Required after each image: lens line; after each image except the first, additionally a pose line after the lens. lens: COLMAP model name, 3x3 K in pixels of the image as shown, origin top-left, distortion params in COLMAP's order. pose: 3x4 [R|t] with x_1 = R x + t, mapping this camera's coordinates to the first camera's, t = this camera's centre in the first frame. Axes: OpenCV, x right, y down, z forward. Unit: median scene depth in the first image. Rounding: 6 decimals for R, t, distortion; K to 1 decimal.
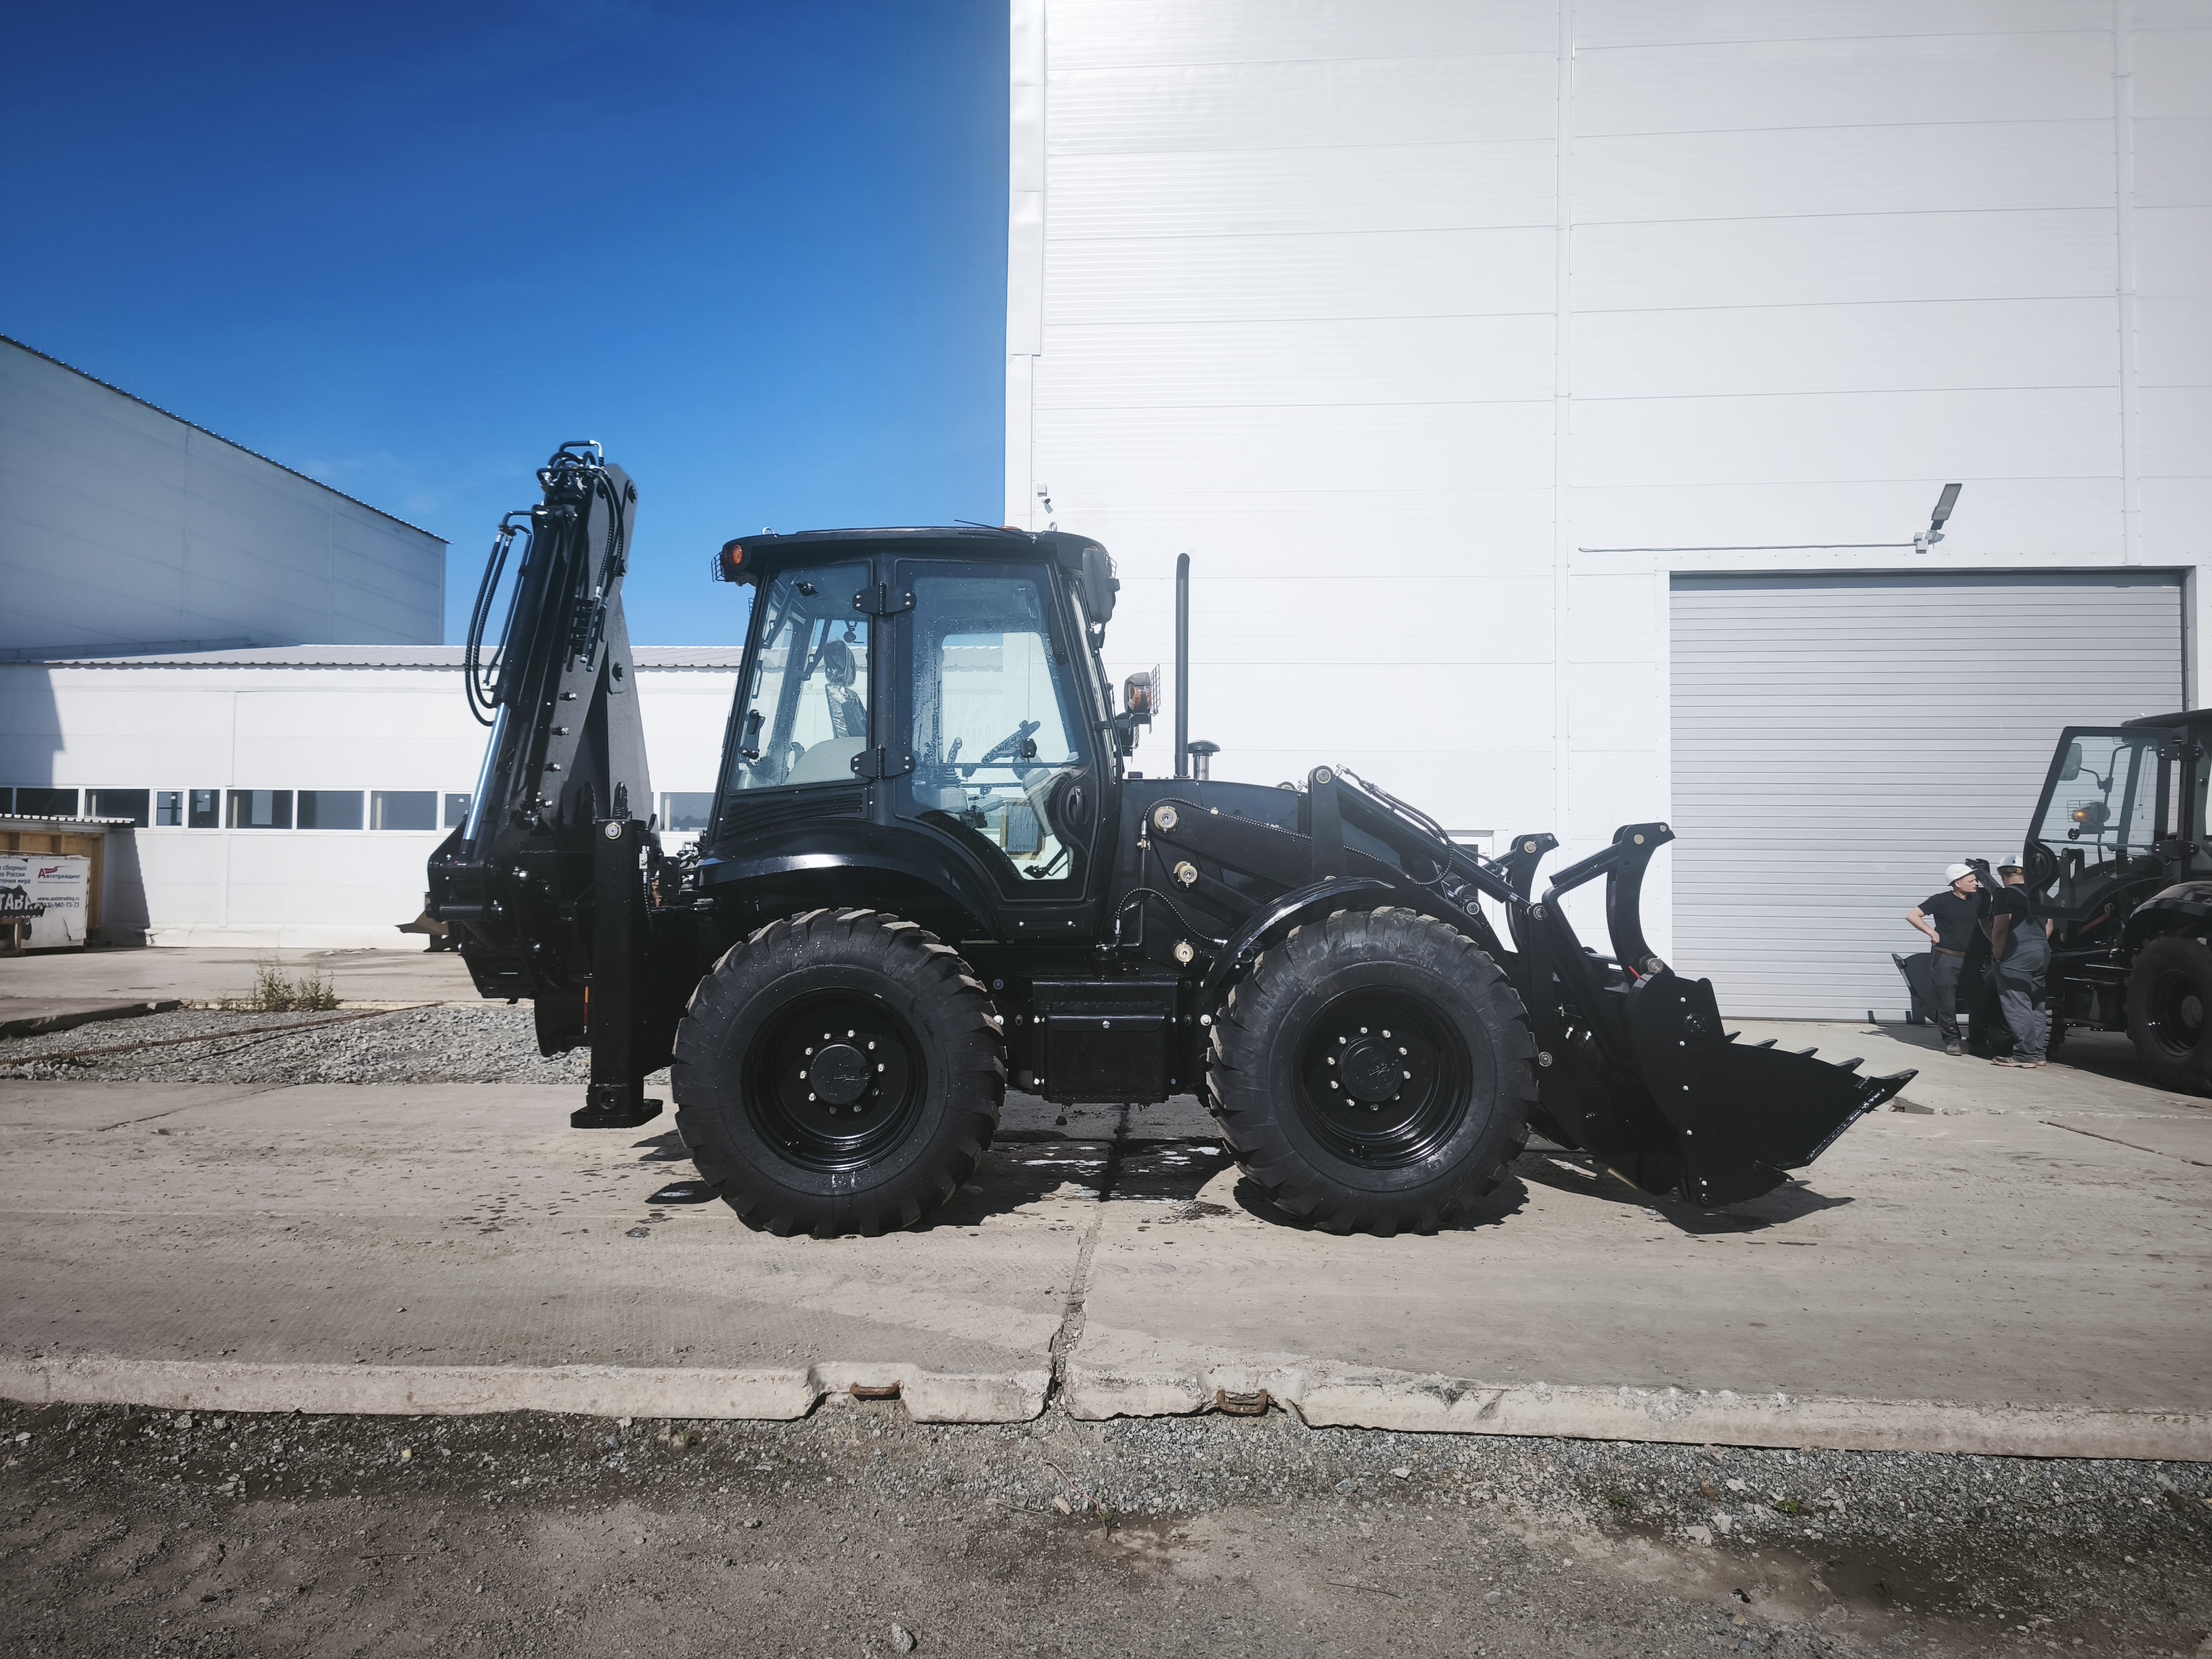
lens RADIAL K [[1463.1, 0, 1098.6], [0, 1463.1, 810.9], [0, 0, 1]] dist [0.058023, -0.027909]
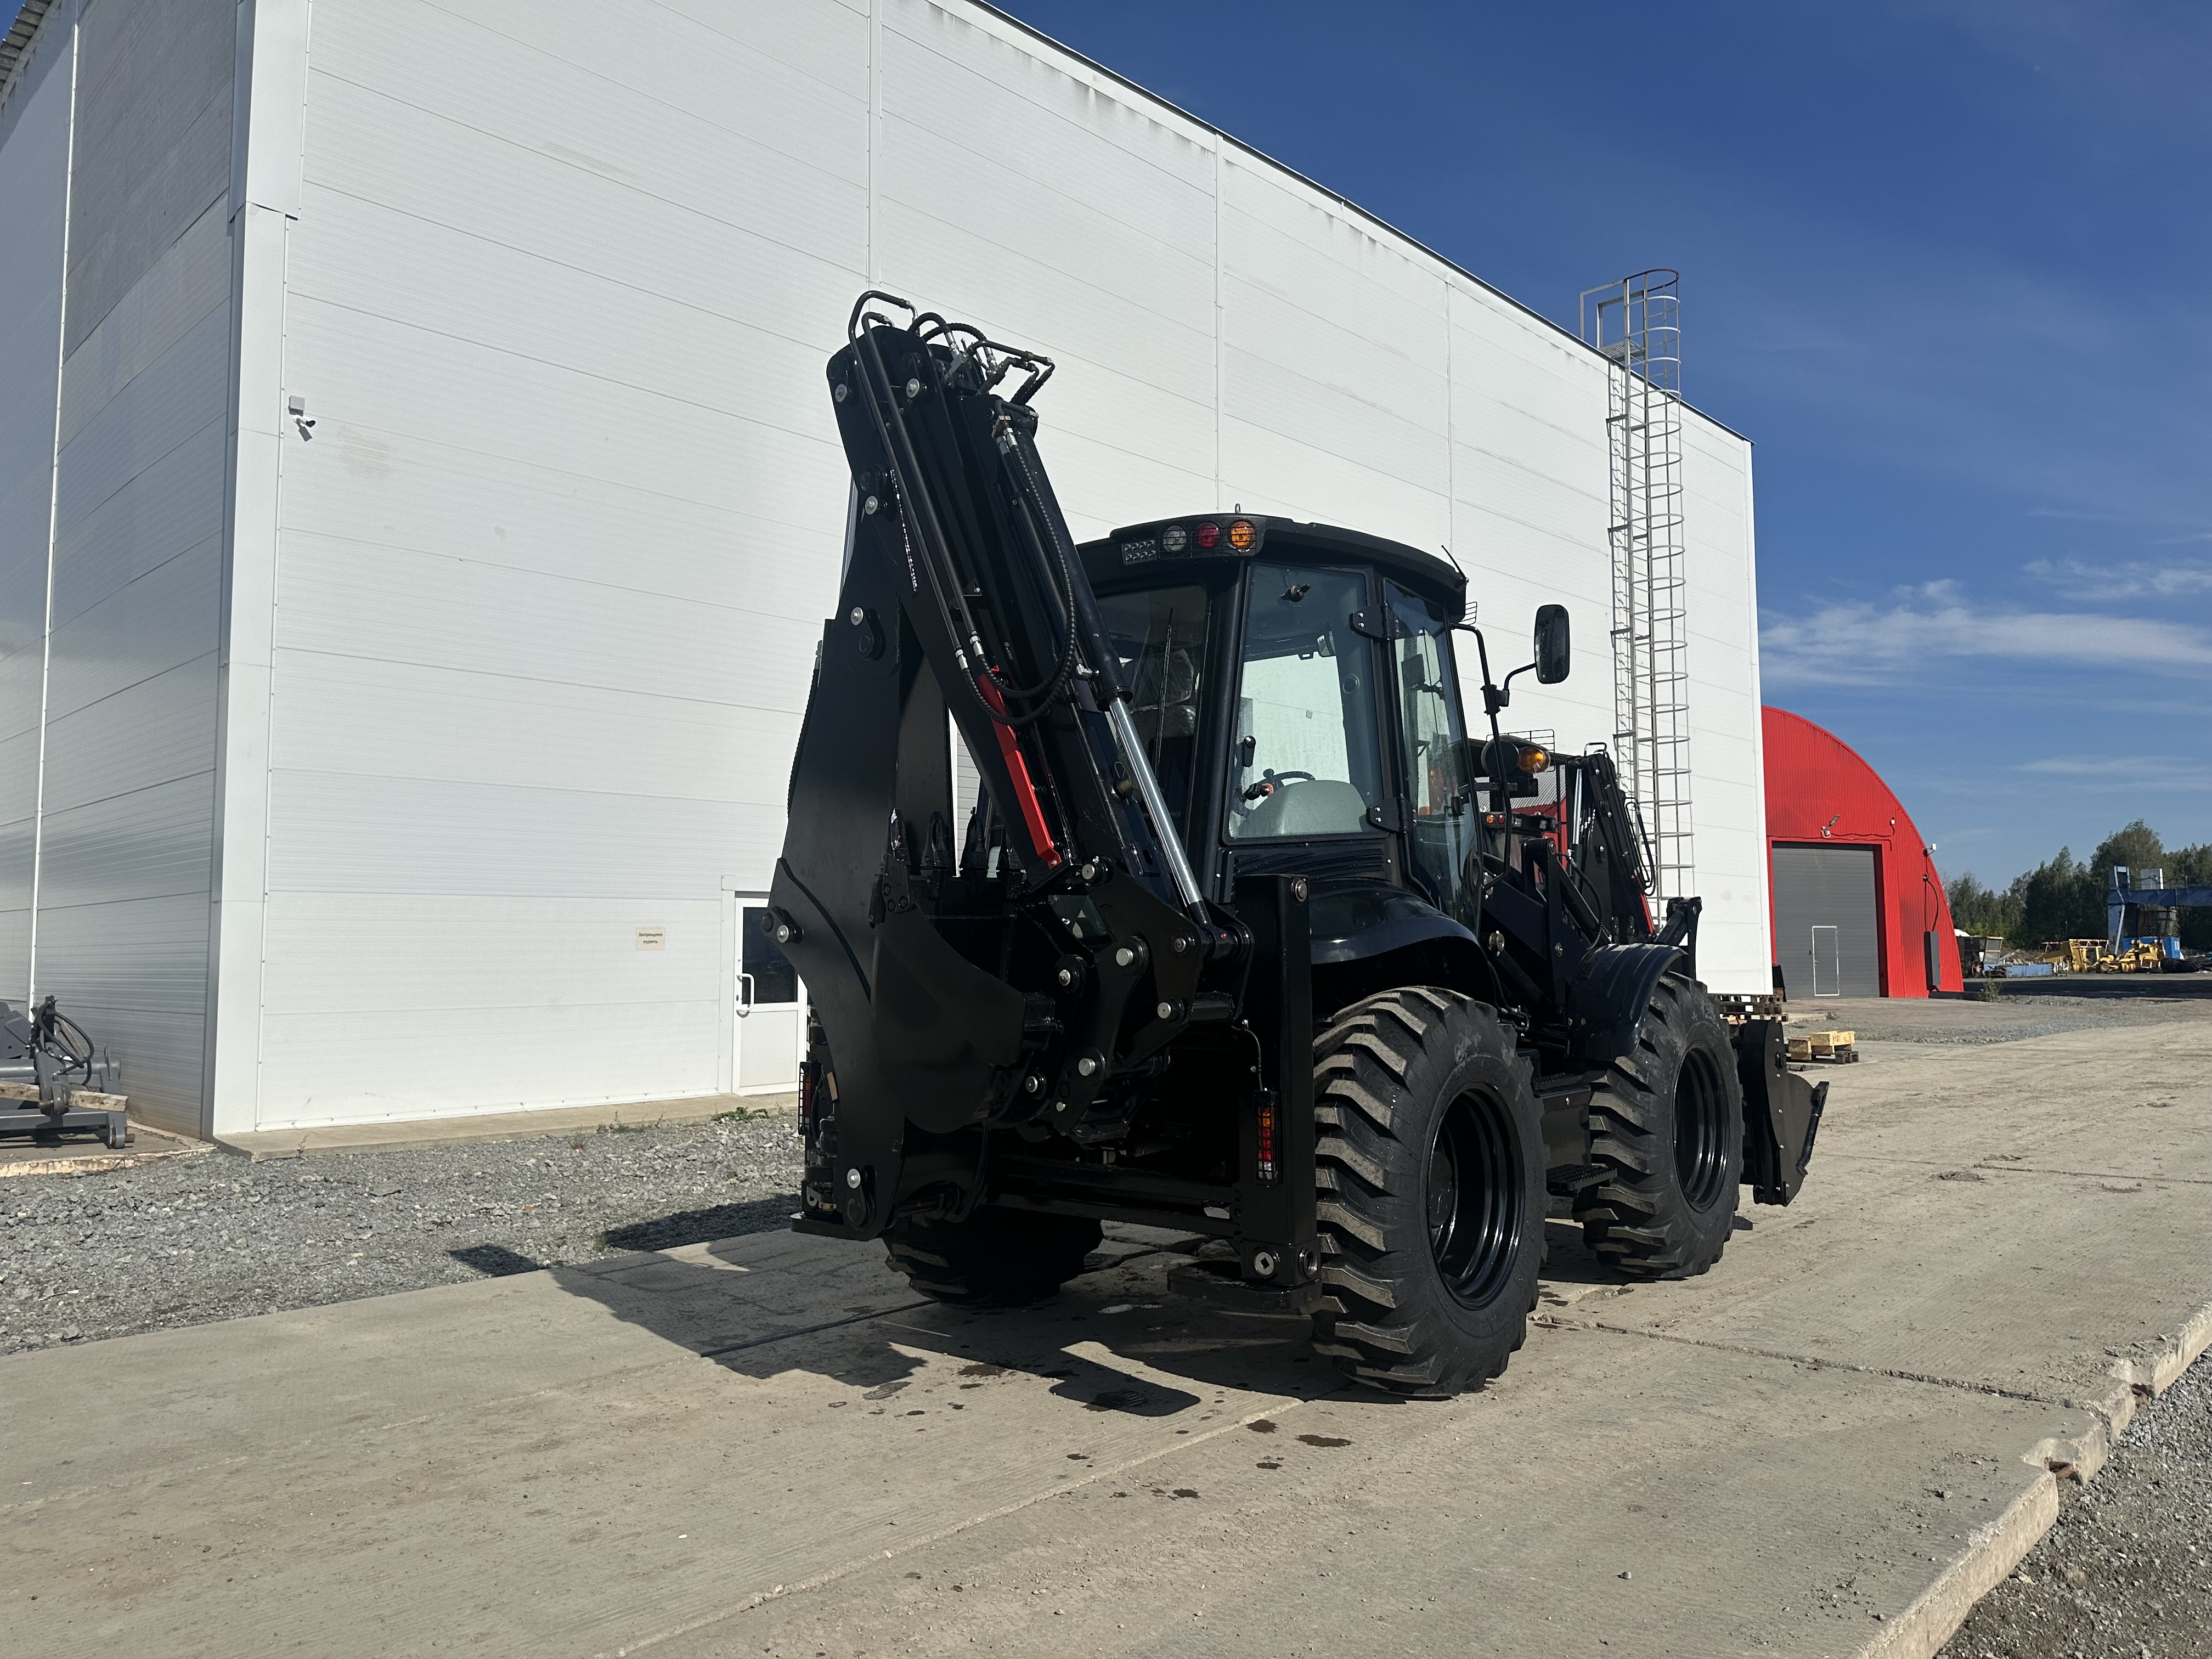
lens RADIAL K [[1559.4, 0, 1111.9], [0, 1559.4, 832.9], [0, 0, 1]] dist [0.045065, -0.055939]
pose [[0.643266, 0.043909, 0.764383, -0.913426], [-0.024337, 0.999022, -0.036907, 0.014983], [-0.765256, 0.005138, 0.643705, 0.536069]]
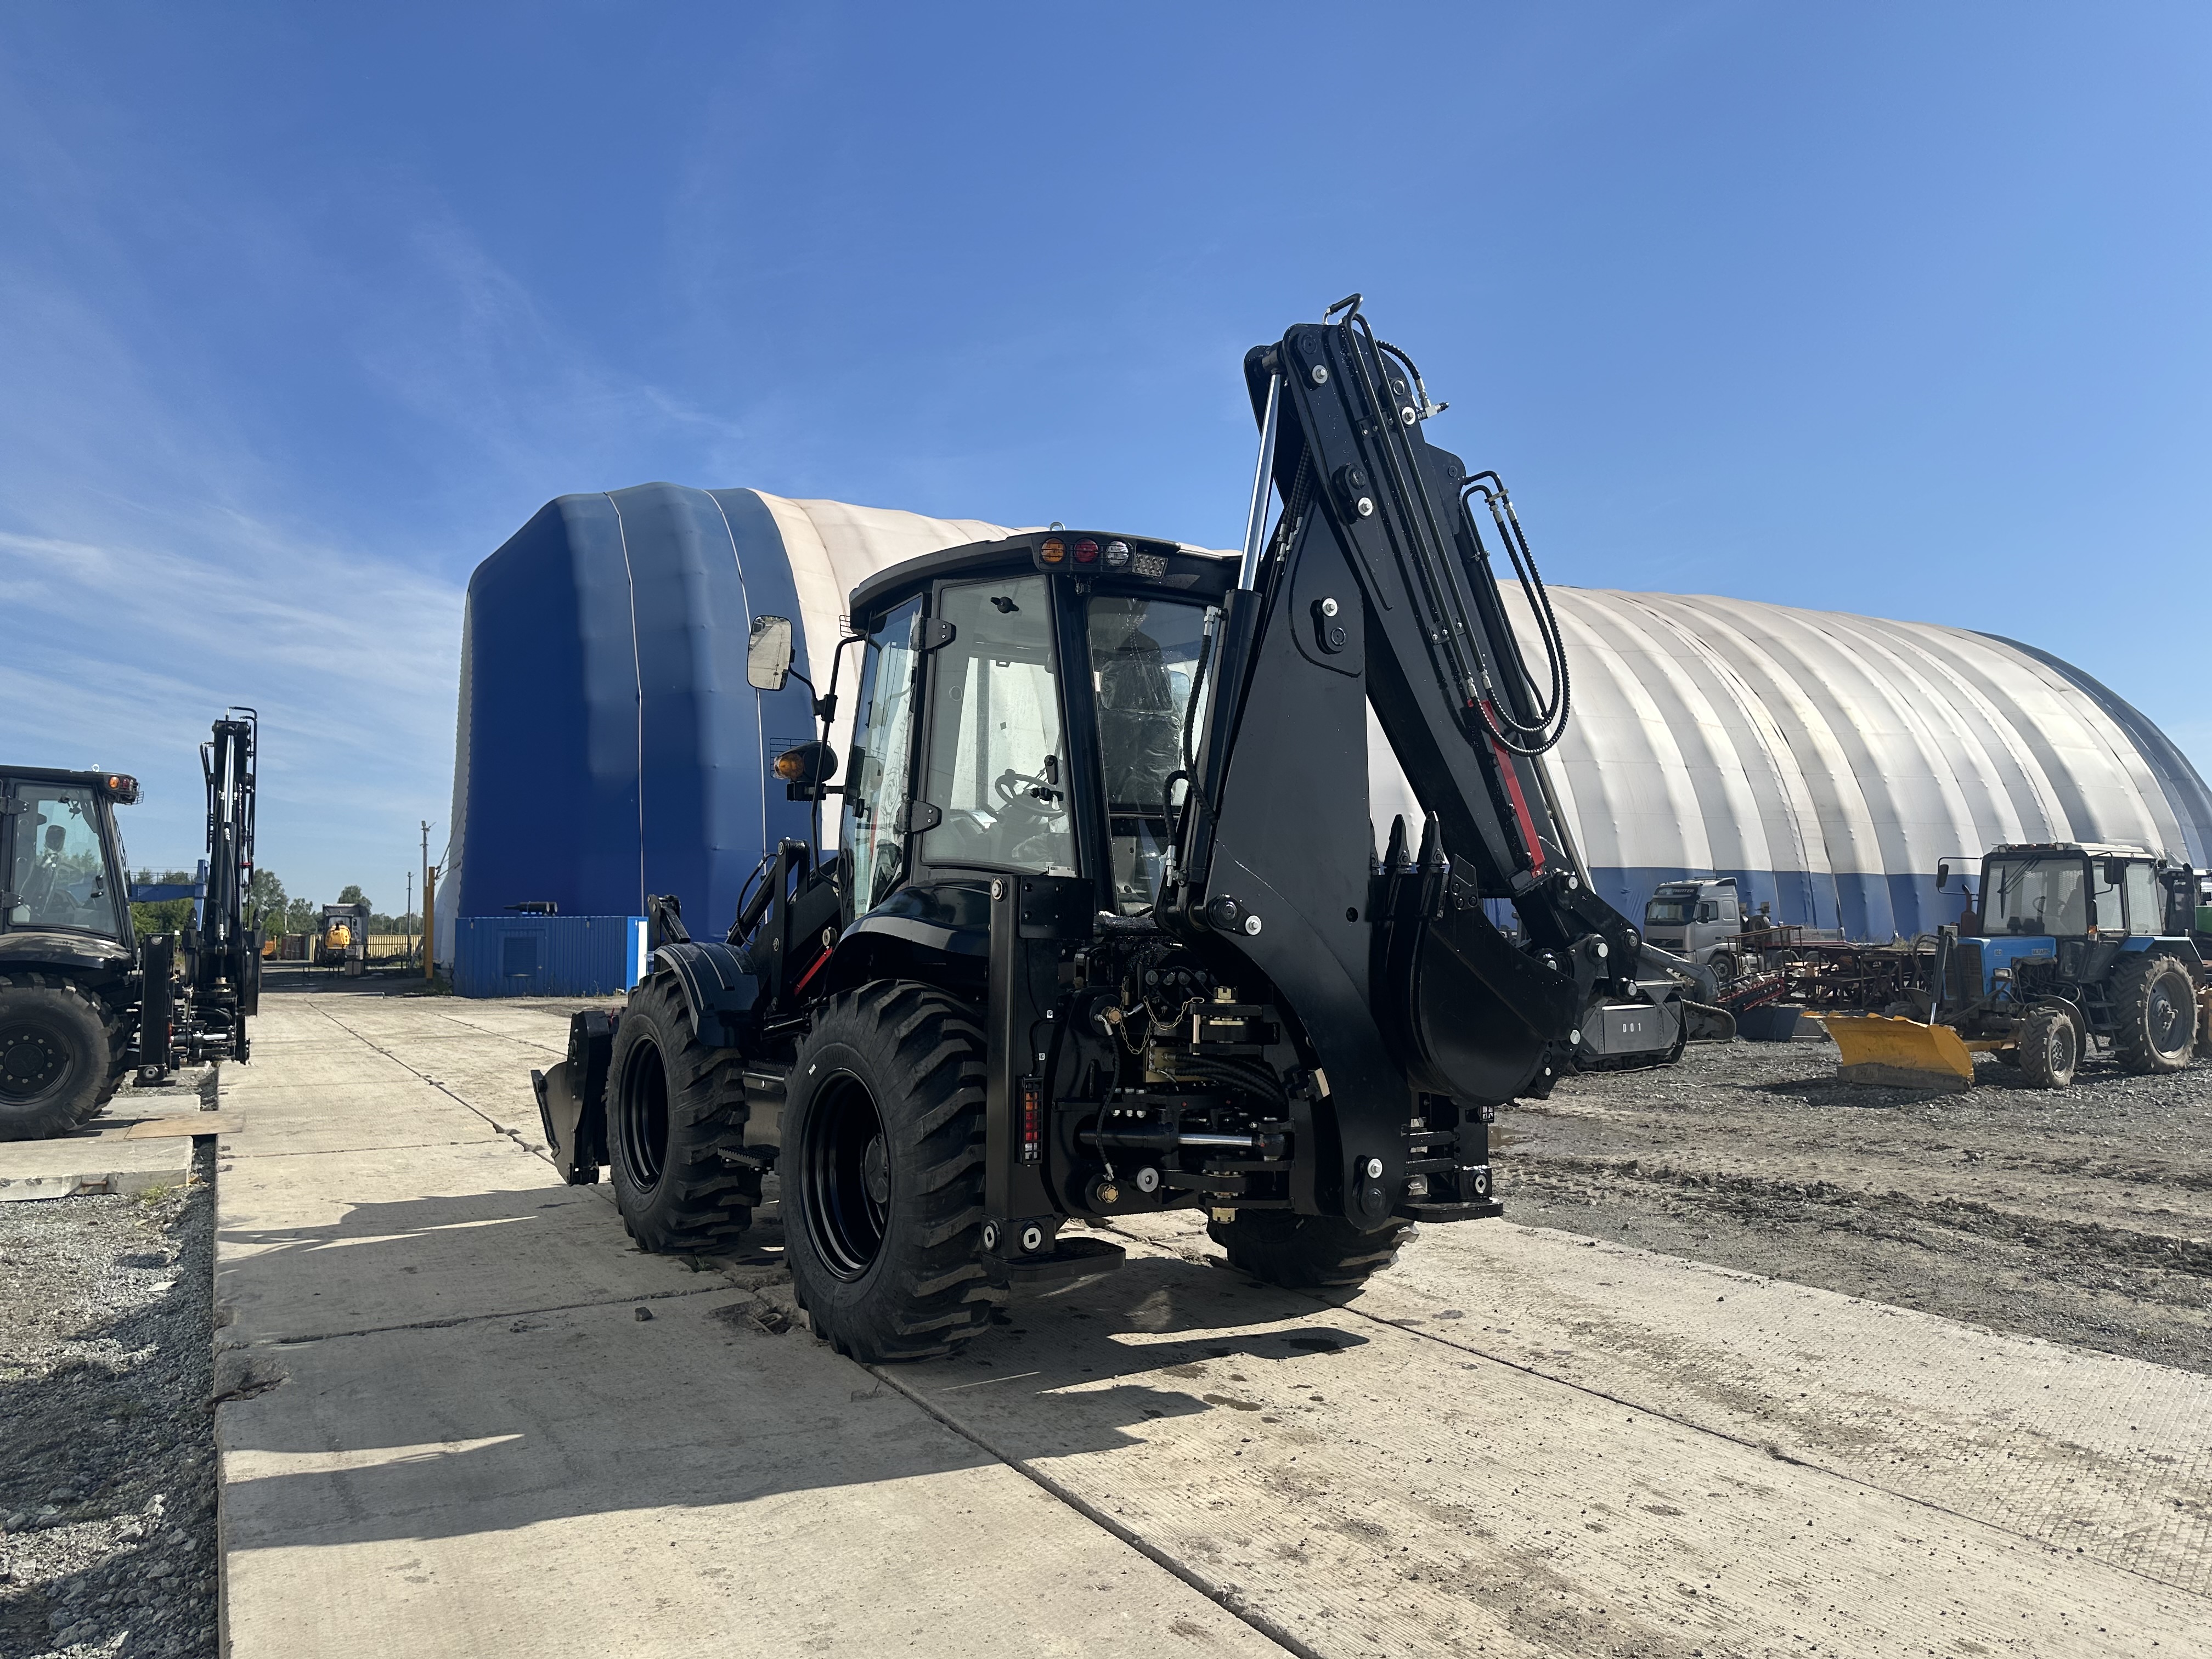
lens RADIAL K [[1559.4, 0, 1126.9], [0, 1559.4, 832.2], [0, 0, 1]] dist [0.045065, -0.055939]
pose [[-0.554481, 0.048416, 0.830787, -0.986305], [-0.045156, 0.995085, -0.088128, 0.065486], [-0.830971, -0.086380, -0.549569, 1.639457]]
